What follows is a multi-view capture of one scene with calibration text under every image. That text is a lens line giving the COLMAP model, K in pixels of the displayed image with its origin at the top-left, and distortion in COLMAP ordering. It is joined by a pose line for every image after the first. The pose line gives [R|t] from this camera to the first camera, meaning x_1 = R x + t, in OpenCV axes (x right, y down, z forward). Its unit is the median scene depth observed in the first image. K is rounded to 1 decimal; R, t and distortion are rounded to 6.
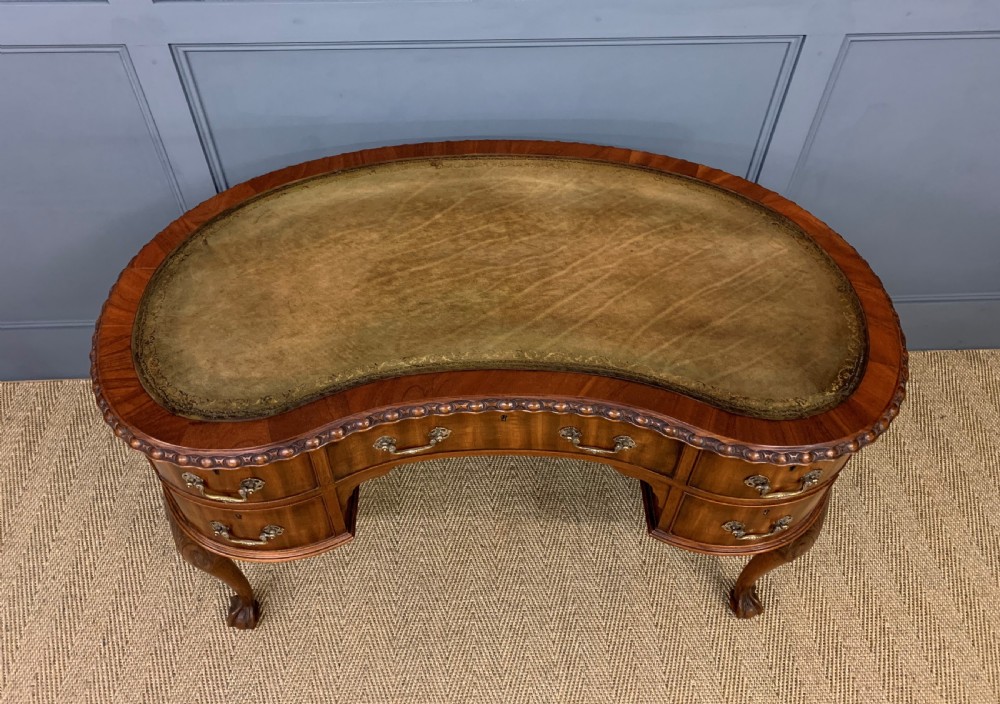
lens RADIAL K [[797.3, 0, 502.4], [0, 797.3, 334.0], [0, 0, 1]] dist [0.021987, -0.007949]
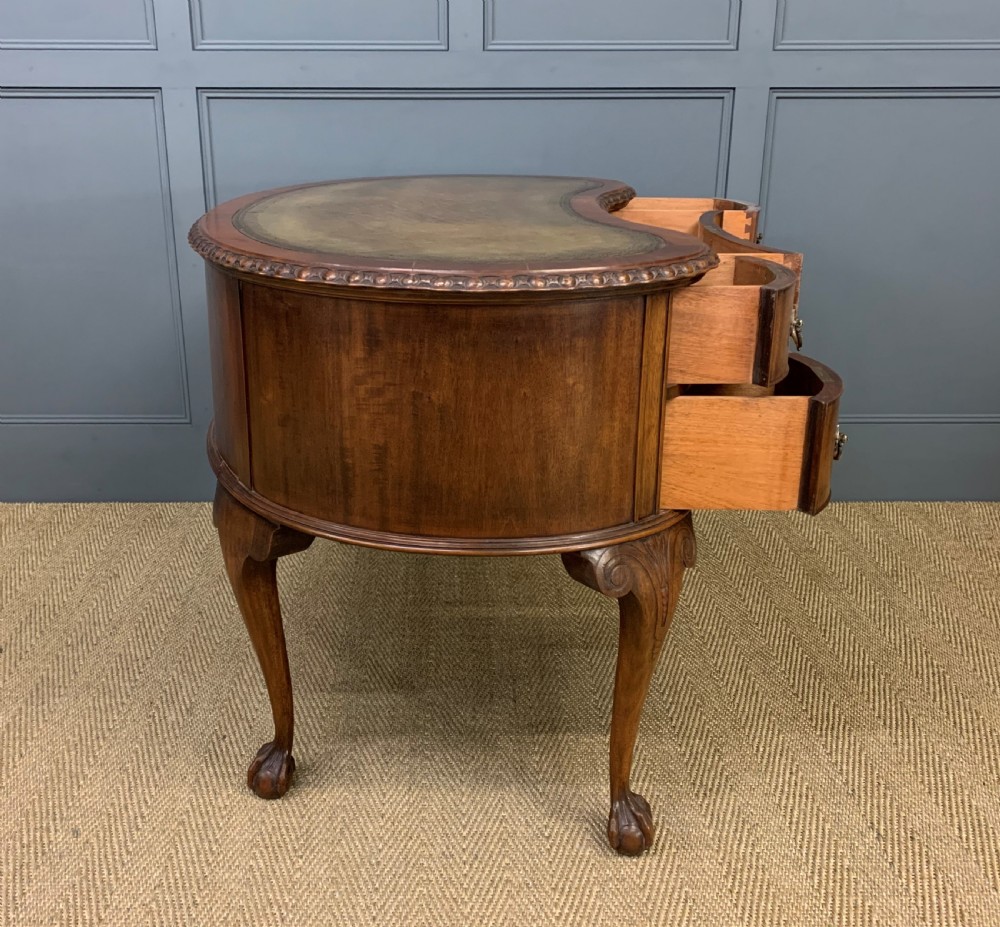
lens RADIAL K [[1068.6, 0, 461.7], [0, 1068.6, 431.6], [0, 0, 1]] dist [0.090500, -0.211696]
pose [[0.998617, -0.000806, -0.052565, 0.070629], [-0.026628, 0.854381, -0.518965, 0.953044], [0.045329, 0.519647, 0.853178, -0.102856]]
